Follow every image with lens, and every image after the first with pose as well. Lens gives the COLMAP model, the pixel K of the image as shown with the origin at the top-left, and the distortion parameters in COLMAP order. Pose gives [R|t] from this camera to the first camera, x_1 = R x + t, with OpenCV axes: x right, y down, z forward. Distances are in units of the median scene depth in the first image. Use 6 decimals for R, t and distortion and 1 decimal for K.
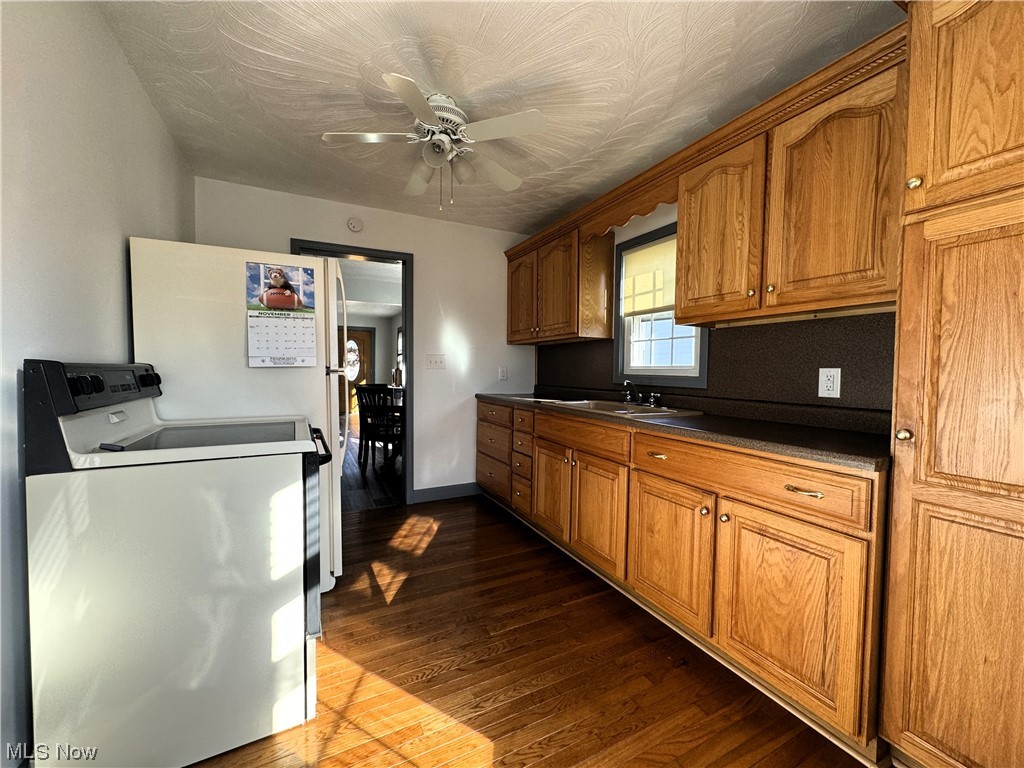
lens RADIAL K [[405.9, 0, 512.0], [0, 405.9, 384.0], [0, 0, 1]] dist [0.000010, -0.000006]
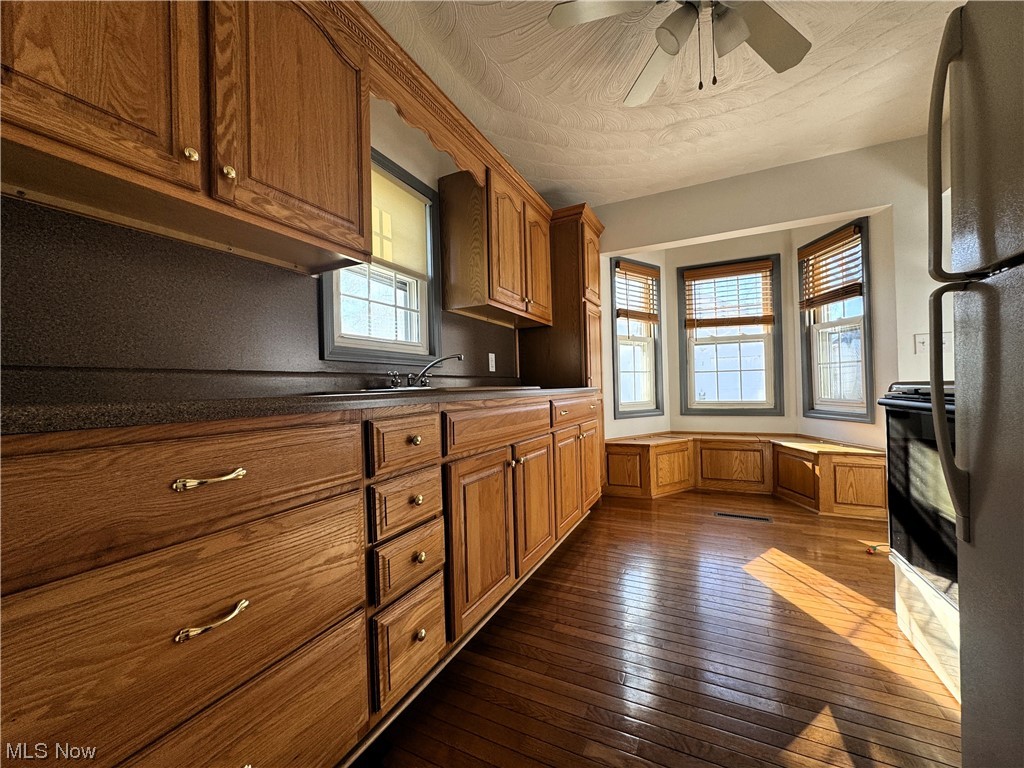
lens RADIAL K [[405.9, 0, 512.0], [0, 405.9, 384.0], [0, 0, 1]] dist [0.000010, -0.000006]
pose [[-0.601360, 0.012600, 0.798879, -0.436570], [0.048769, 0.998590, 0.020962, 0.041080], [-0.797488, 0.051566, -0.601127, 1.443748]]
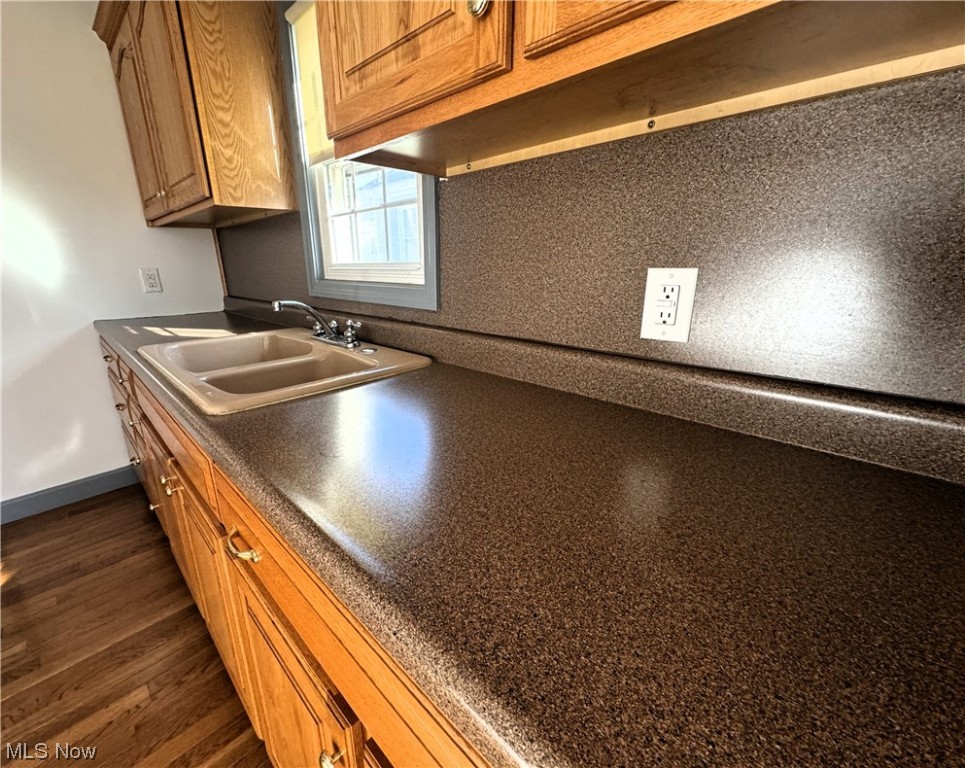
lens RADIAL K [[408.4, 0, 450.3], [0, 408.4, 383.0], [0, 0, 1]] dist [-0.002032, -0.000125]
pose [[0.952585, -0.114690, 0.281829, 0.333995], [0.039053, 0.964665, 0.260570, -0.032061], [-0.301756, -0.237209, 0.923404, 0.497452]]
